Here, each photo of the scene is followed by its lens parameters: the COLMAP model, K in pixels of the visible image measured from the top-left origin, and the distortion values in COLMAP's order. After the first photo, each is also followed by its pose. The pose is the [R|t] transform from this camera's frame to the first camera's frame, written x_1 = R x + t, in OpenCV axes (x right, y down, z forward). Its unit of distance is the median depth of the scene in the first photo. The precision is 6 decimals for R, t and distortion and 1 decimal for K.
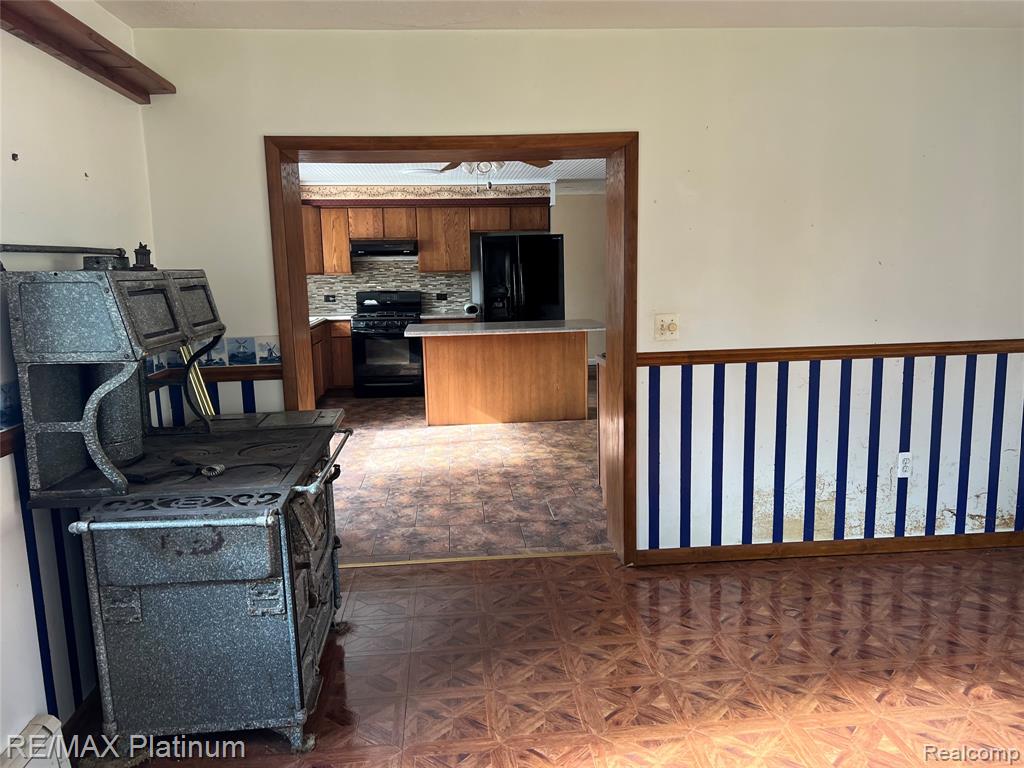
lens RADIAL K [[759.0, 0, 510.8], [0, 759.0, 401.5], [0, 0, 1]] dist [0.012413, -0.012329]
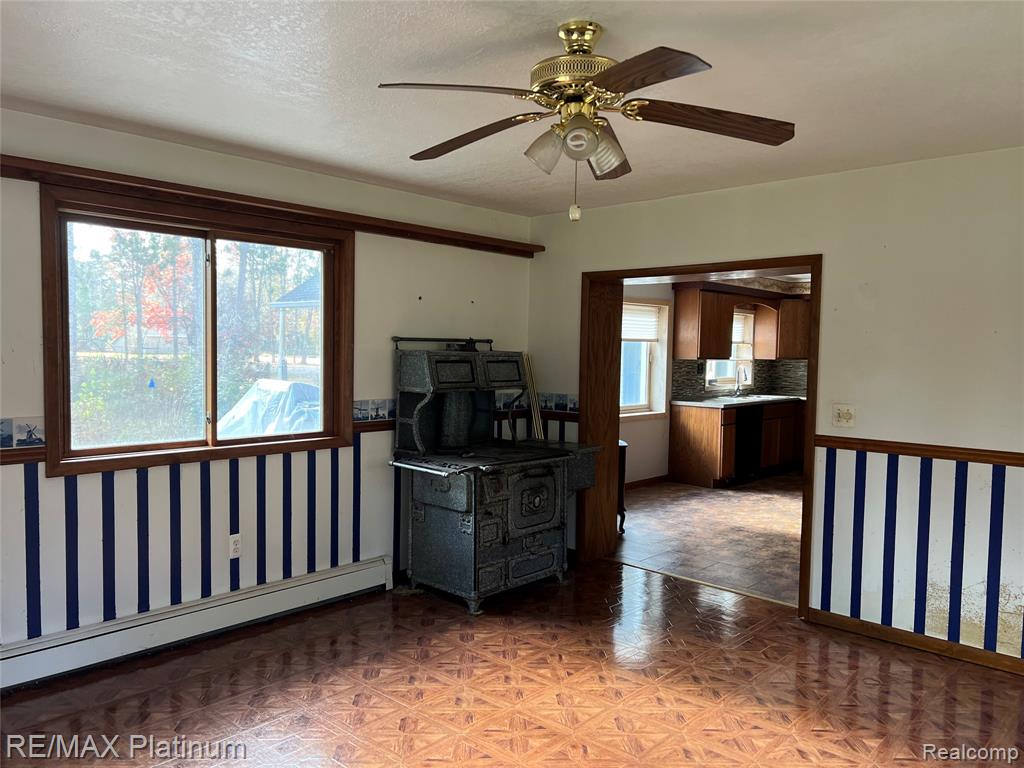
lens RADIAL K [[759.0, 0, 503.7], [0, 759.0, 392.2], [0, 0, 1]] dist [0.012413, -0.012329]
pose [[0.672980, 0.078808, -0.735450, 0.700058], [-0.163541, 0.985553, -0.044041, 0.002460], [0.721354, 0.149915, 0.676146, -0.163150]]
